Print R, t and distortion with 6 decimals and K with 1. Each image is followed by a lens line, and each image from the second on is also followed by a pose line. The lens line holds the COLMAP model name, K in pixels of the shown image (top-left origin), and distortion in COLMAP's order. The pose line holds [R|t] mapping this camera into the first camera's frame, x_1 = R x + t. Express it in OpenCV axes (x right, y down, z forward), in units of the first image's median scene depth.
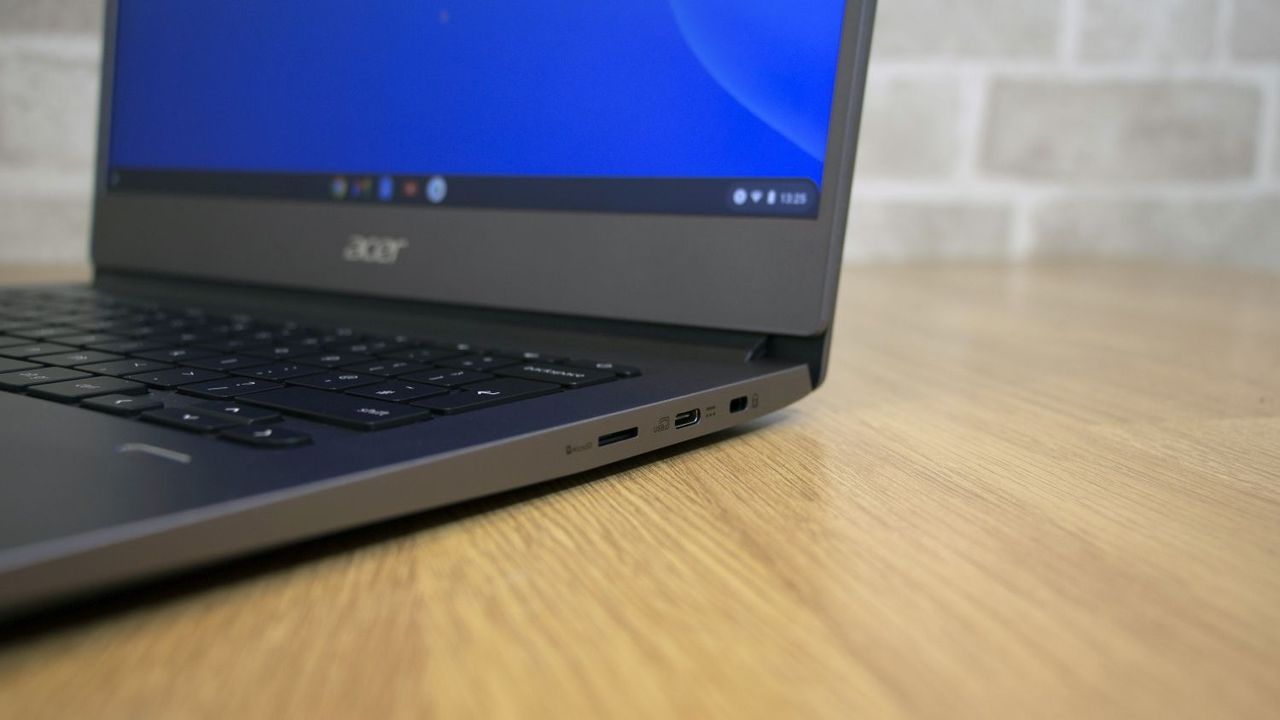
lens RADIAL K [[1226.6, 0, 629.1], [0, 1226.6, 416.4], [0, 0, 1]] dist [0.121849, 0.001922]
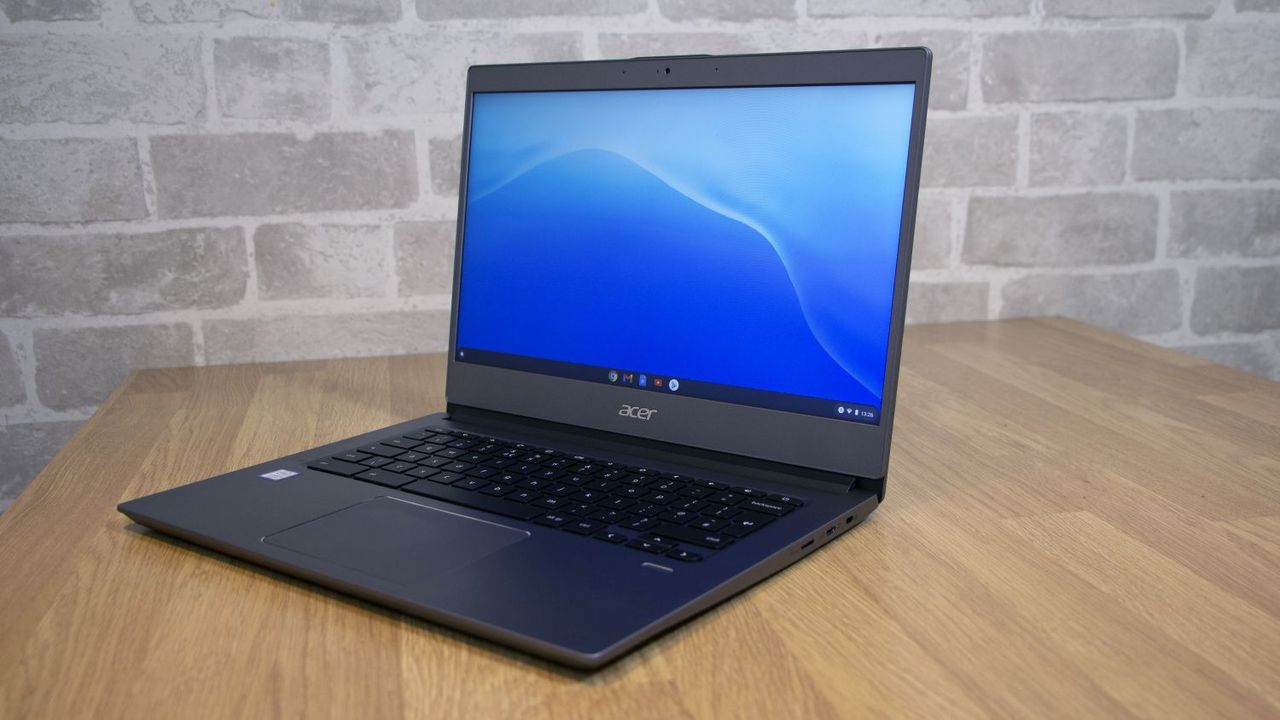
lens RADIAL K [[1253.4, 0, 643.4], [0, 1253.4, 401.9], [0, 0, 1]] dist [0.017948, 0.022072]
pose [[0.999573, -0.027924, 0.008555, -0.282034], [0.027513, 0.998616, 0.044819, -0.313798], [-0.009795, -0.044564, 0.998959, -1.209375]]
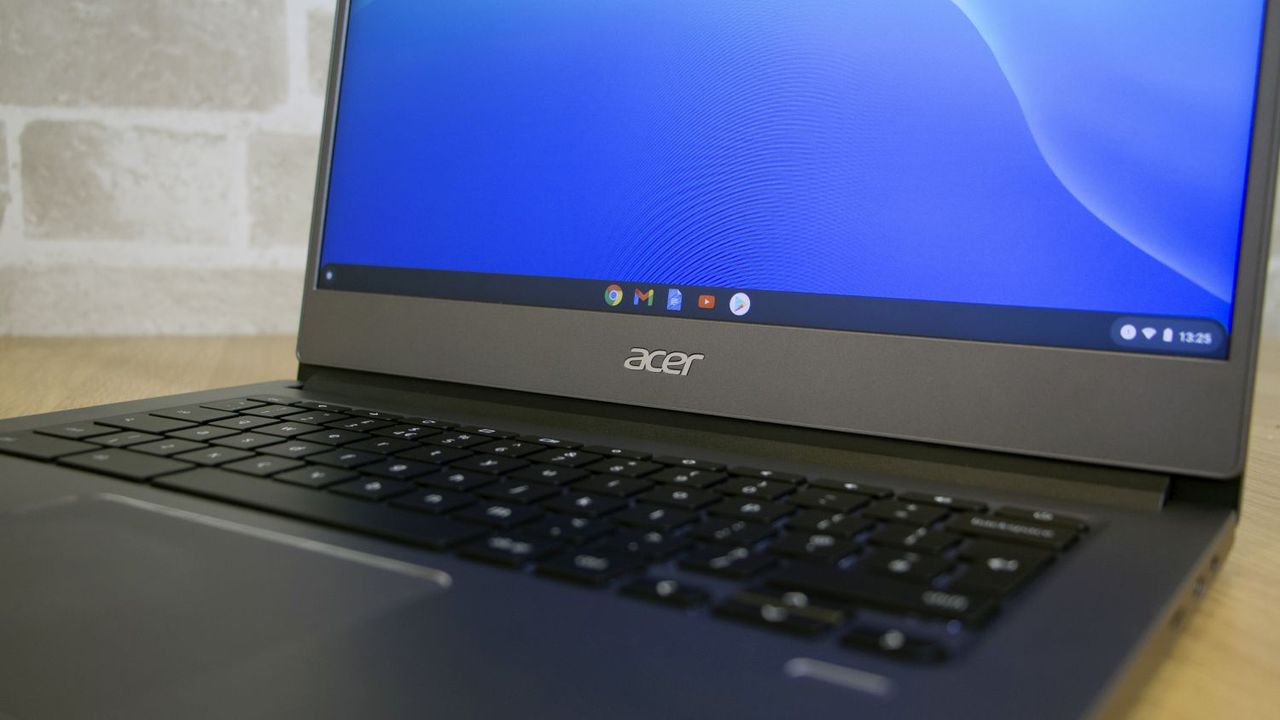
lens RADIAL K [[1232.7, 0, 647.8], [0, 1232.7, 364.0], [0, 0, 1]] dist [-0.002659, 0.091280]
pose [[0.996194, 0.002249, 0.087130, -0.399535], [0.003138, 0.998094, -0.061630, -0.098300], [-0.087102, 0.061669, 0.994289, 0.055977]]
